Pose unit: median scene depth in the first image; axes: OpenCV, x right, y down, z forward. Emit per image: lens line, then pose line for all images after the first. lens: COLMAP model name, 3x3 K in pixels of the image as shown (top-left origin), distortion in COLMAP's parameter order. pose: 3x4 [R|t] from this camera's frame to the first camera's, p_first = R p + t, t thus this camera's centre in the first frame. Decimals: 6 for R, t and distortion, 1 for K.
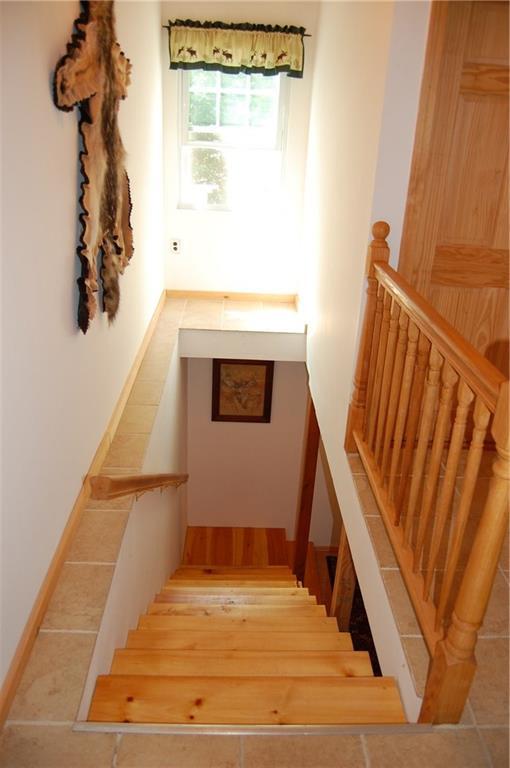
lens RADIAL K [[603.9, 0, 255.0], [0, 603.9, 384.0], [0, 0, 1]] dist [-0.070443, 0.008905]
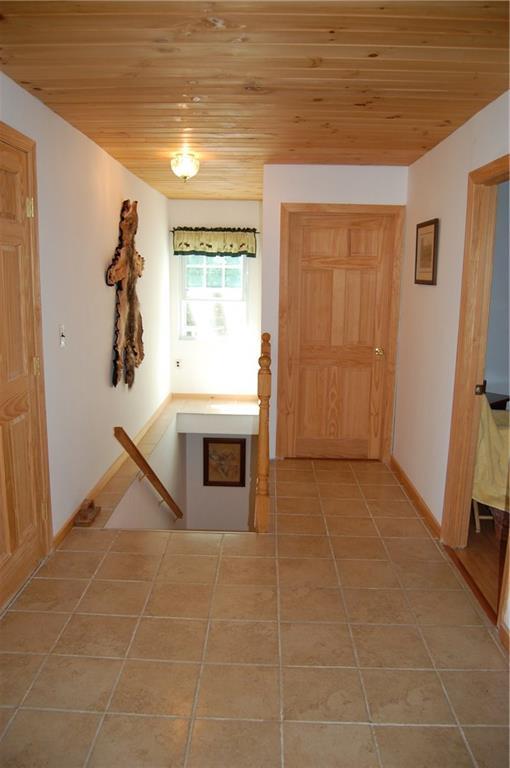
lens RADIAL K [[603.9, 0, 255.0], [0, 603.9, 384.0], [0, 0, 1]] dist [-0.070443, 0.008905]
pose [[0.998459, -0.022623, -0.050671, 0.238096], [0.009832, 0.970799, -0.239692, 0.322466], [0.054614, 0.238824, 0.969526, -0.778189]]
